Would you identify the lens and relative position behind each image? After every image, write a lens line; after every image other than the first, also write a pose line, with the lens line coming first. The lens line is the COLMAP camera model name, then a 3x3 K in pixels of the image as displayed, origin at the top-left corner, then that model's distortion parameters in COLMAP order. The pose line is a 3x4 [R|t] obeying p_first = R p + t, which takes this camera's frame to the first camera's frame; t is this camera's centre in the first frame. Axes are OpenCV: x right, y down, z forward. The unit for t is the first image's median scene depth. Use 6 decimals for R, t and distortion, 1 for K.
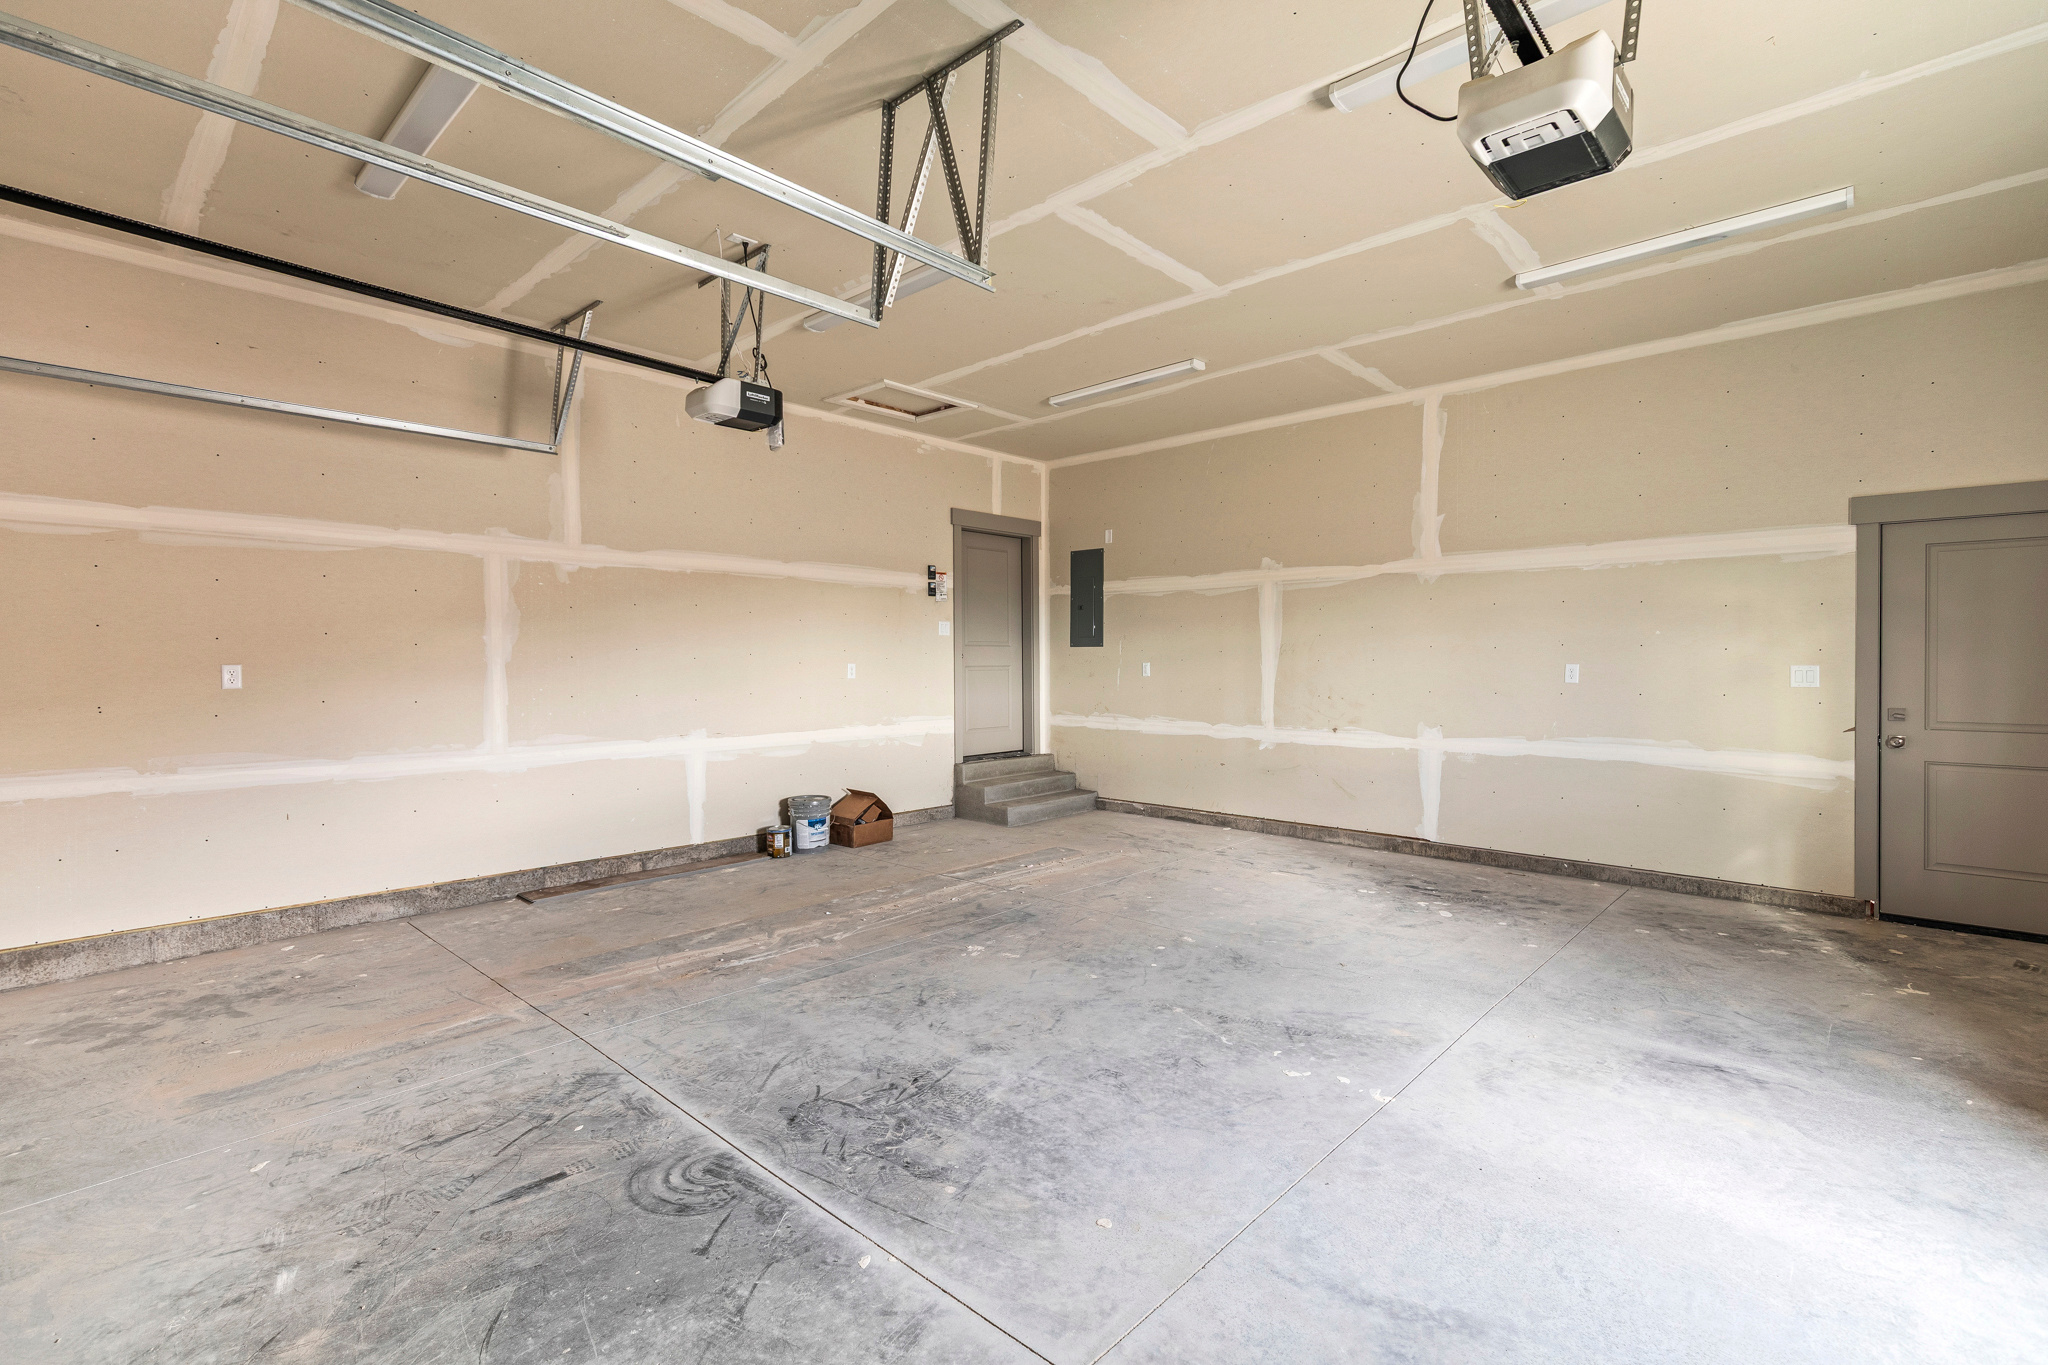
lens RADIAL K [[921.4, 0, 1031.6], [0, 921.4, 658.8], [0, 0, 1]] dist [0.010120, -0.000119]
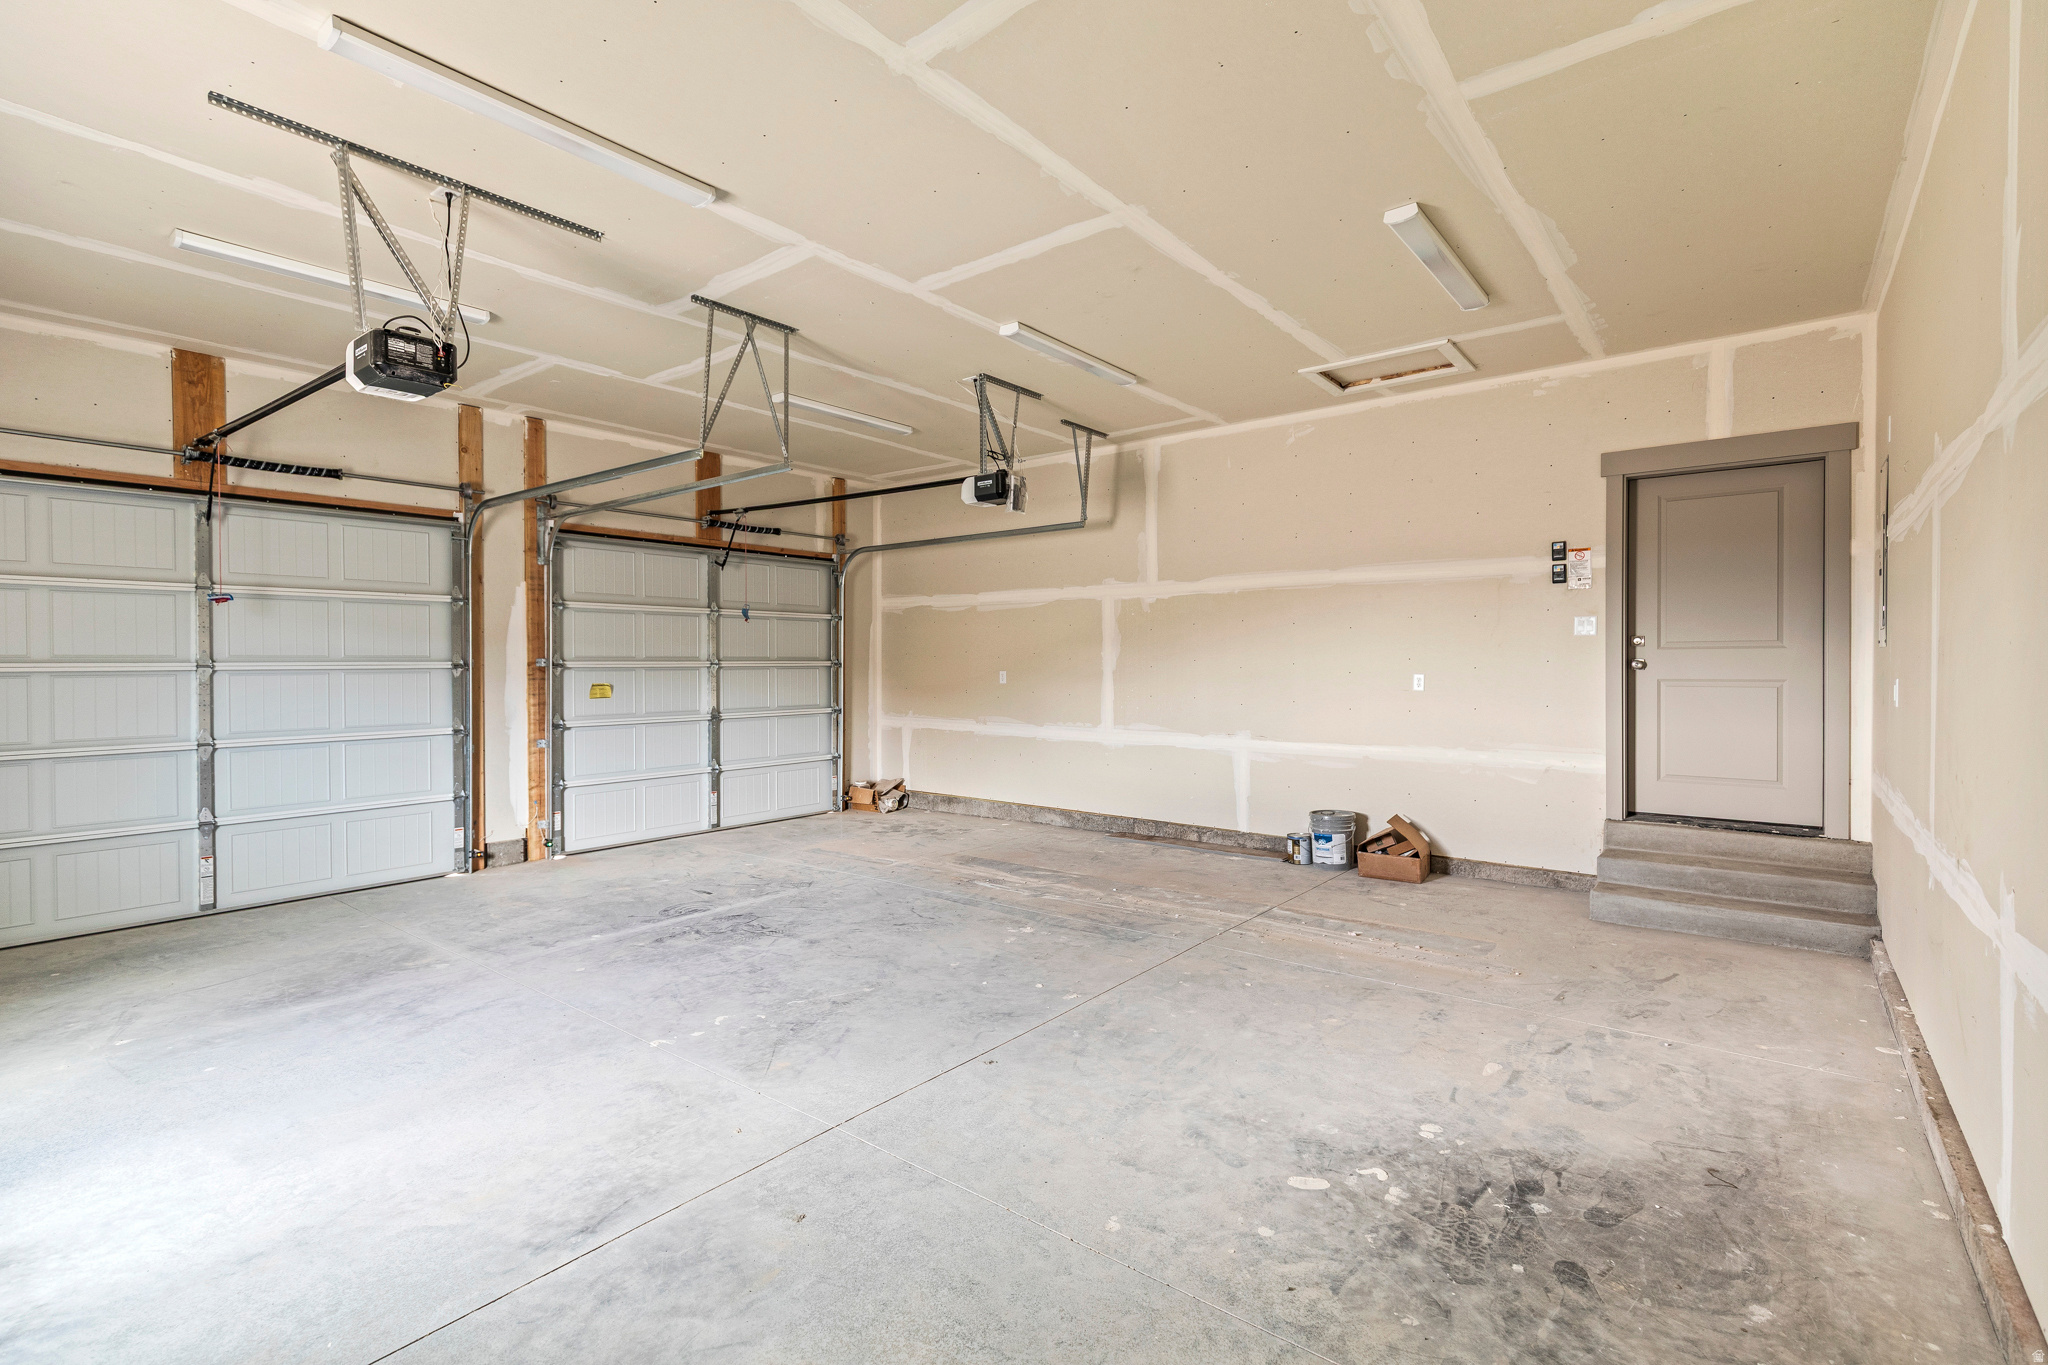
lens RADIAL K [[944.8, 0, 1036.0], [0, 944.8, 667.5], [0, 0, 1]] dist [0.011022, -0.000511]
pose [[0.074111, 0.006663, -0.997228, 1.041049], [0.004606, 0.999965, 0.007023, -0.013568], [0.997239, -0.005114, 0.074078, 0.887473]]
